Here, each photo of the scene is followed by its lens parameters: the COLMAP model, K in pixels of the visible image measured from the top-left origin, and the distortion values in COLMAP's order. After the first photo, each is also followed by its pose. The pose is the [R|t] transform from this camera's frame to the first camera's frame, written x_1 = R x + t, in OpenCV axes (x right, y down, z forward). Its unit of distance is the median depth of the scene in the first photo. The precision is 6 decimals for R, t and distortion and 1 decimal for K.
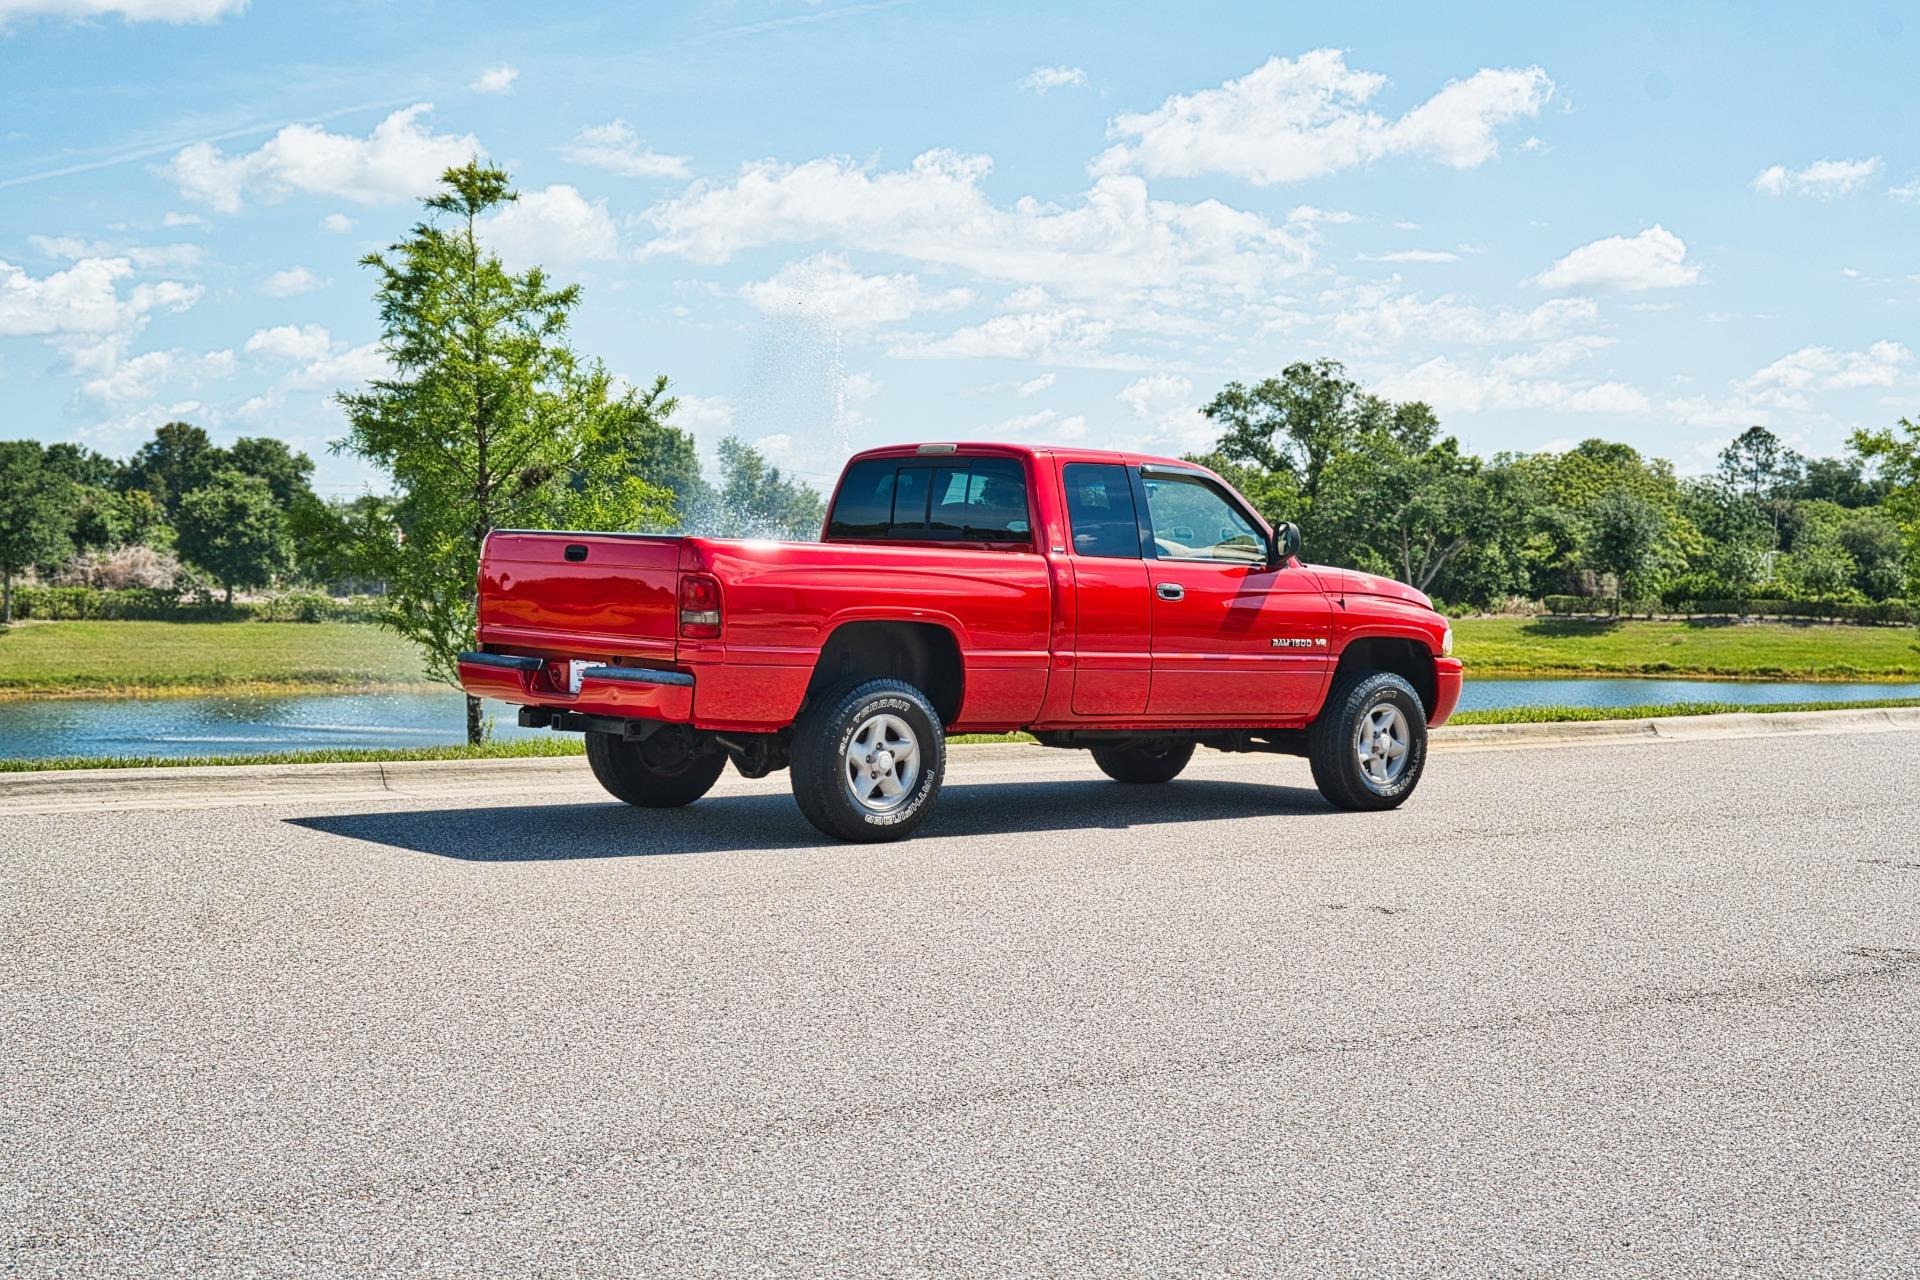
lens RADIAL K [[2611.2, 0, 969.2], [0, 2611.2, 644.2], [0, 0, 1]] dist [0.030831, 0.071254]
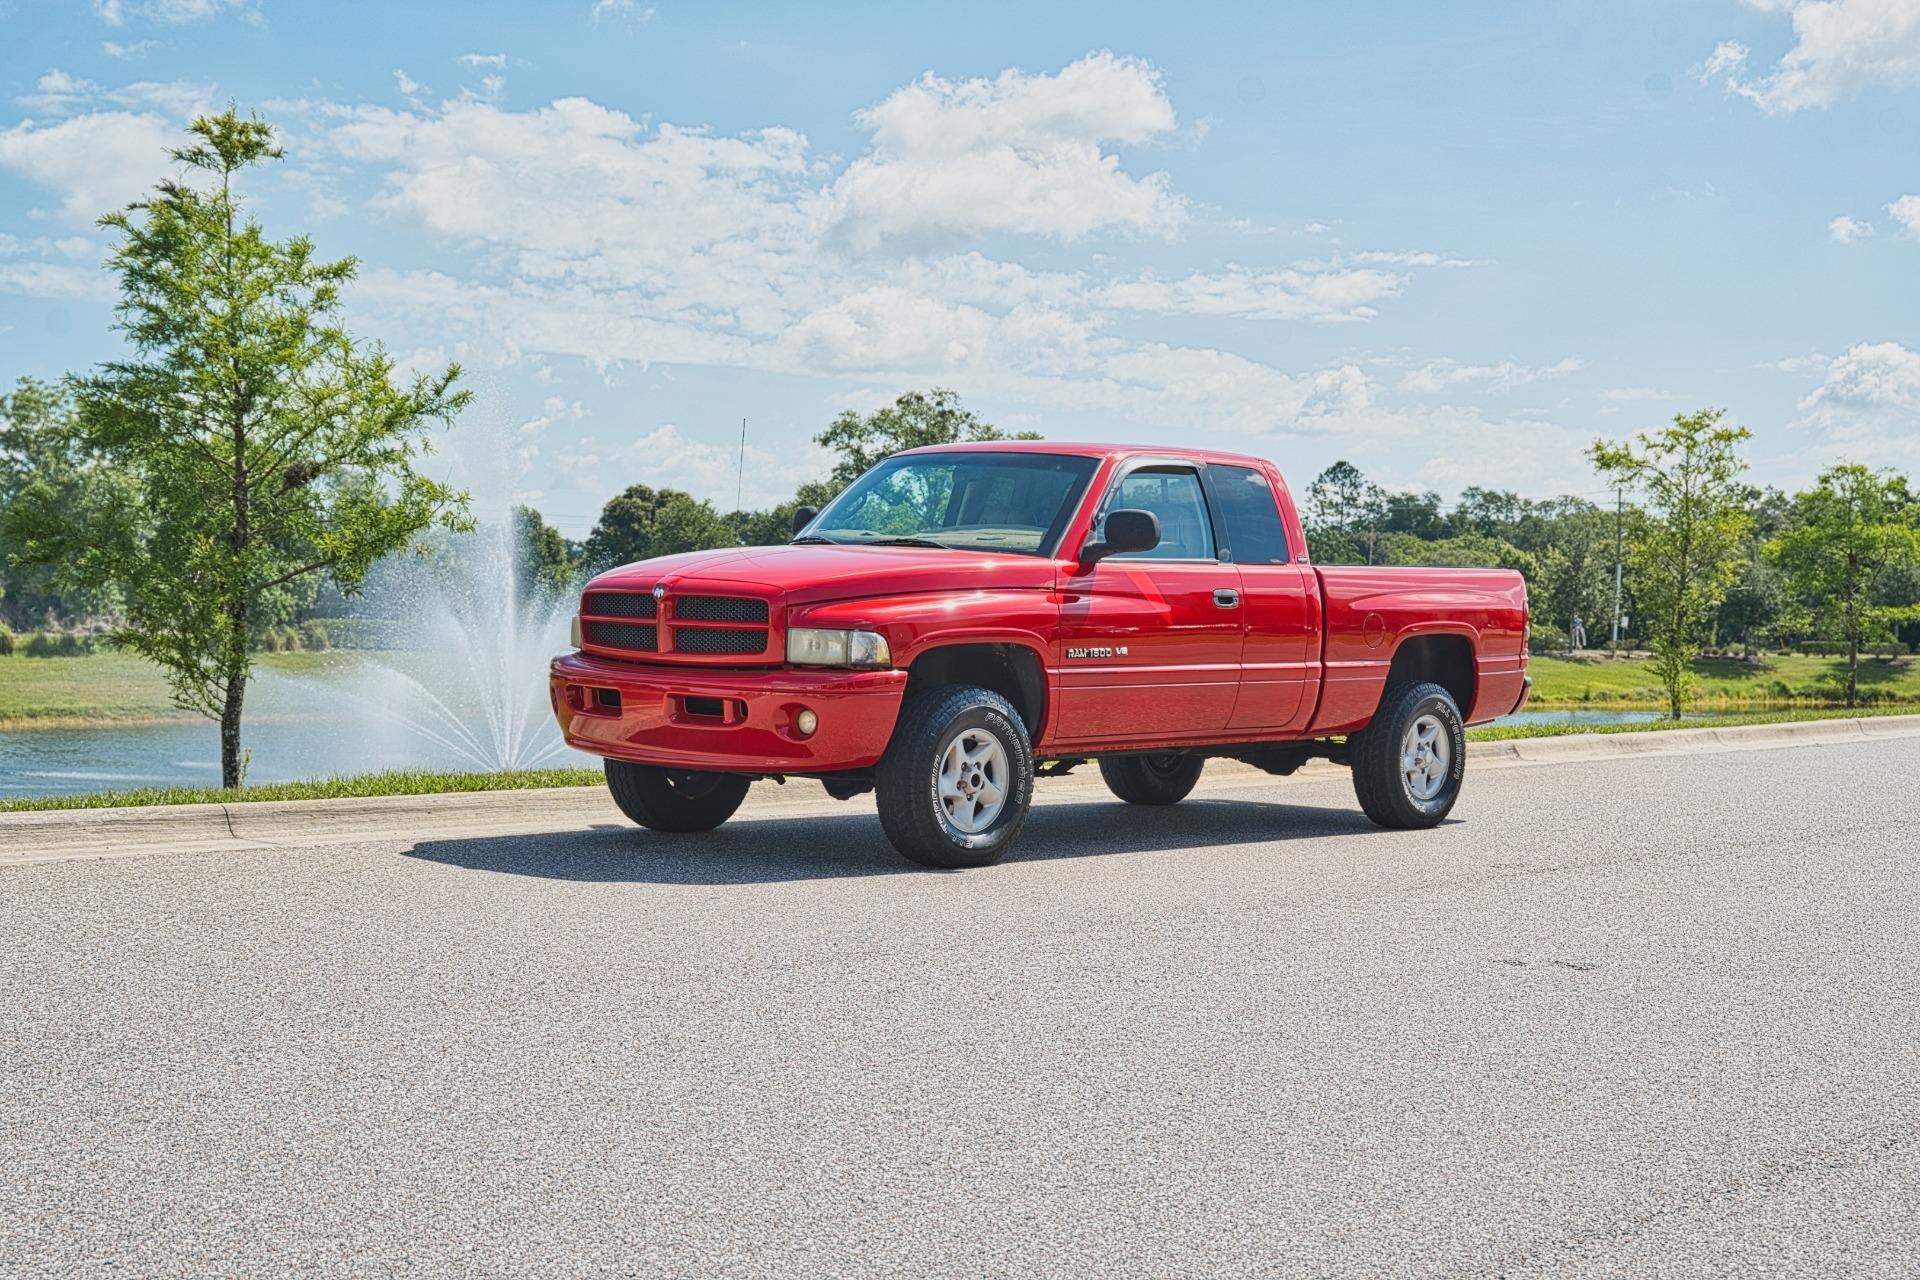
lens RADIAL K [[2609.5, 0, 966.1], [0, 2609.5, 636.1], [0, 0, 1]] dist [0.031104, 0.056868]
pose [[0.987854, -0.002738, 0.155363, -0.081840], [0.005101, 0.999877, -0.014813, 0.004013], [-0.155303, 0.015426, 0.987746, 0.102933]]
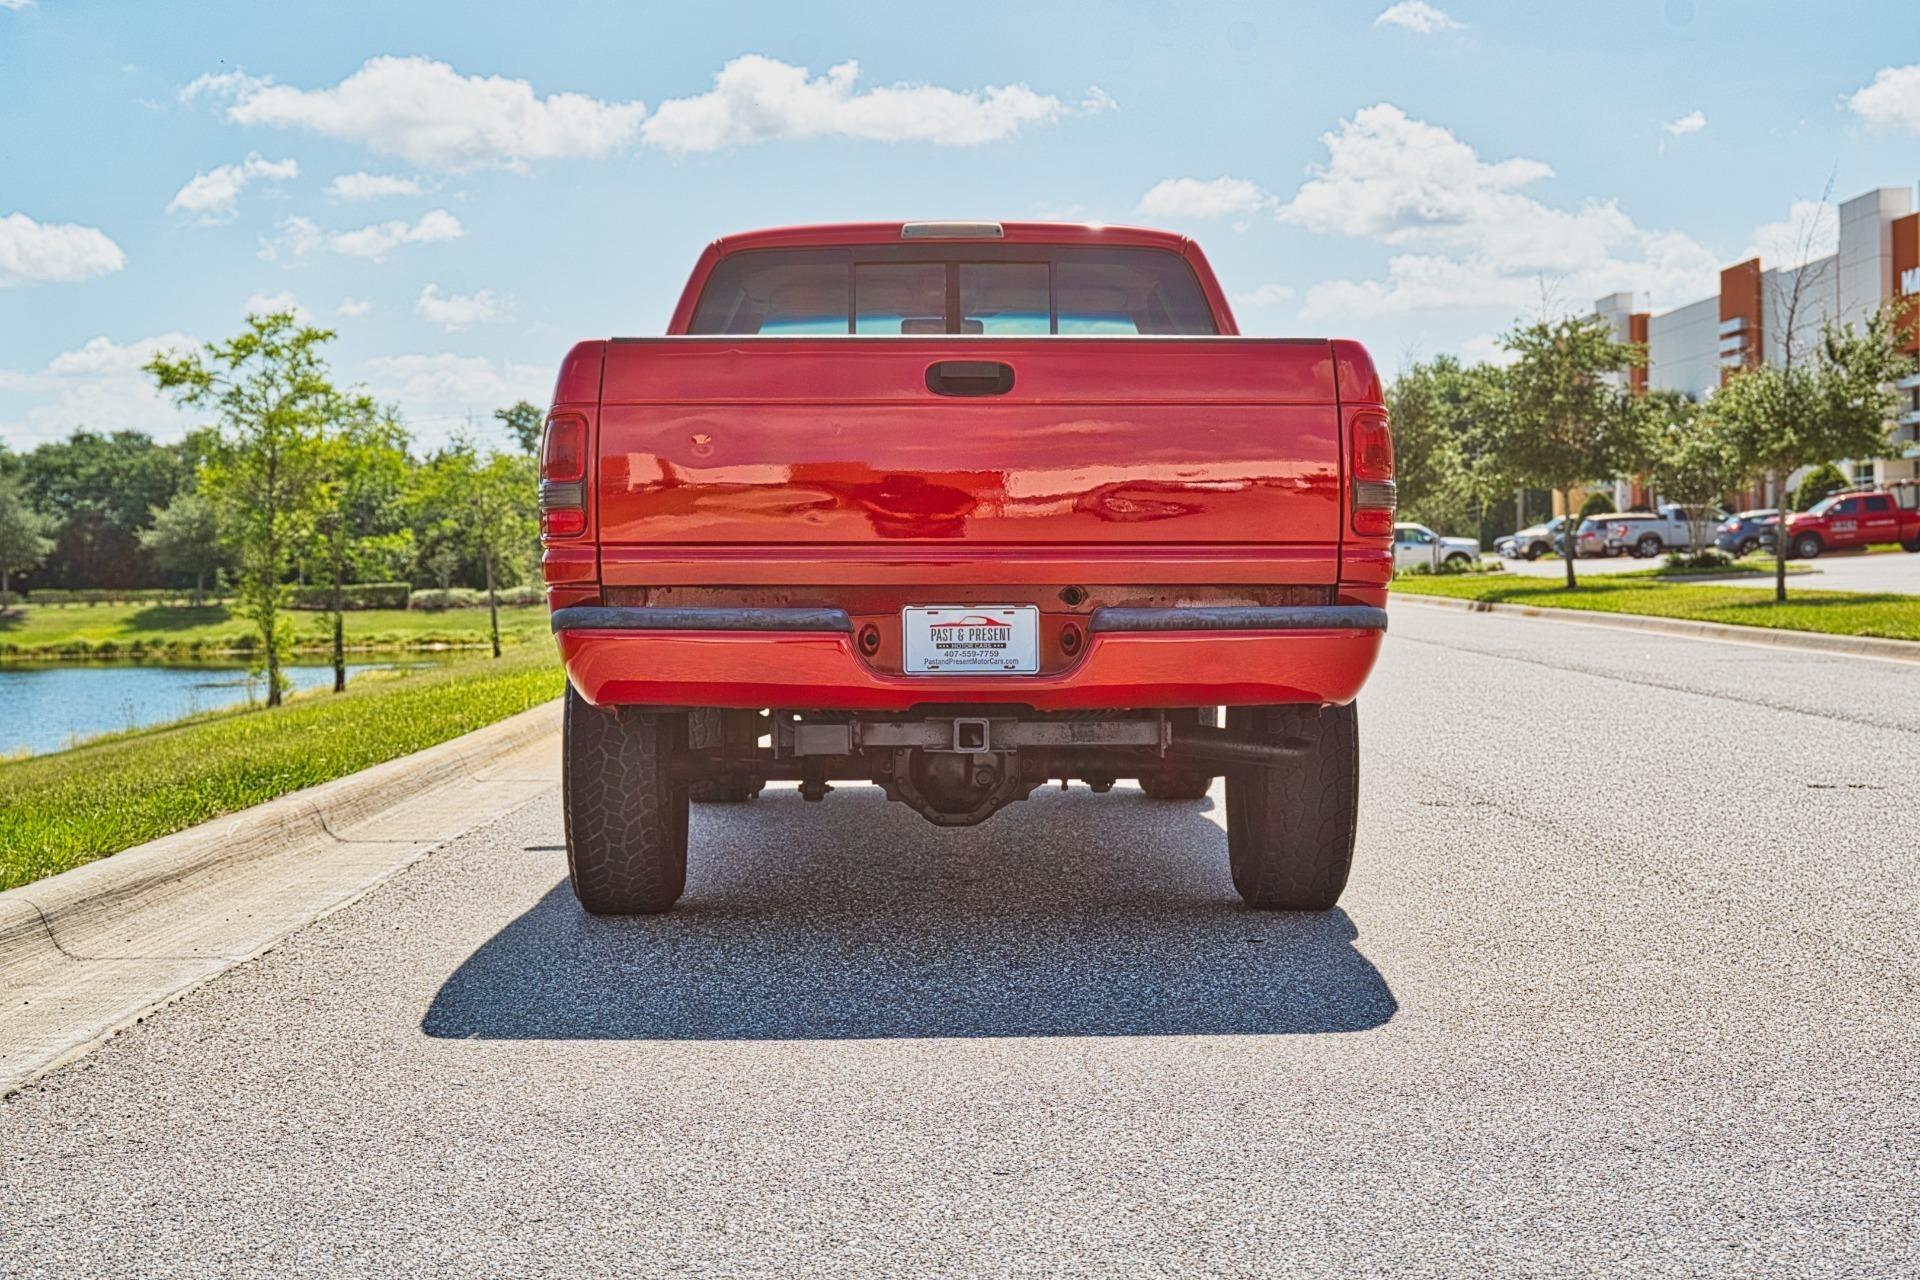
lens RADIAL K [[2800.0, 0, 937.8], [0, 2800.0, 618.4], [0, 0, 1]] dist [0.025954, 0.099871]
pose [[0.646276, -0.047418, 0.761629, -0.317555], [0.053109, 0.998442, 0.017097, -0.000082], [-0.761253, 0.029400, 0.647788, 0.393228]]
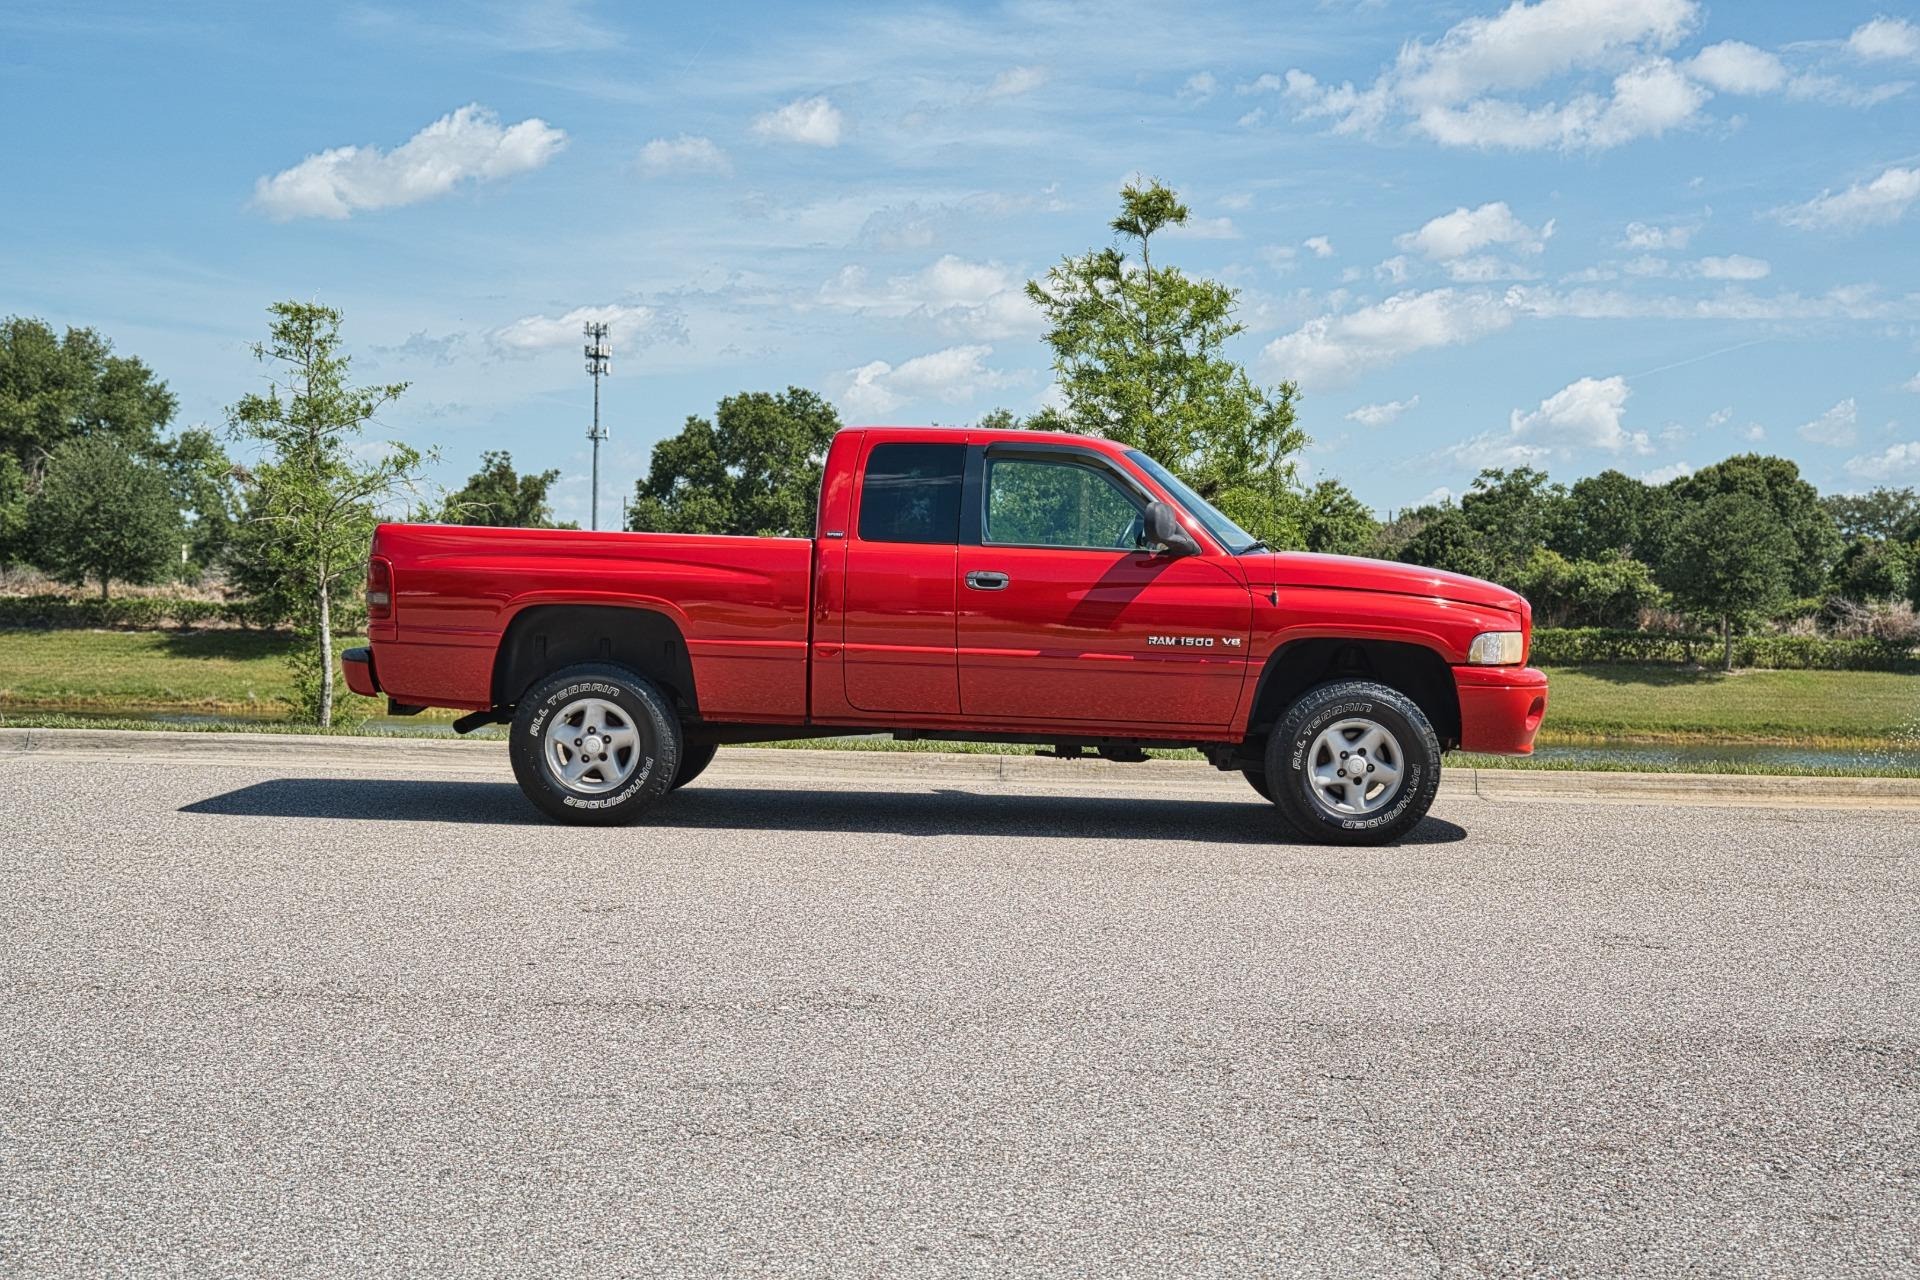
lens RADIAL K [[2611.2, 0, 969.2], [0, 2611.2, 644.2], [0, 0, 1]] dist [0.030831, 0.071254]
pose [[0.737347, 0.009485, -0.675448, 0.439789], [-0.024835, 0.999606, -0.013074, 0.009016], [0.675058, 0.026415, 0.737292, 0.207368]]
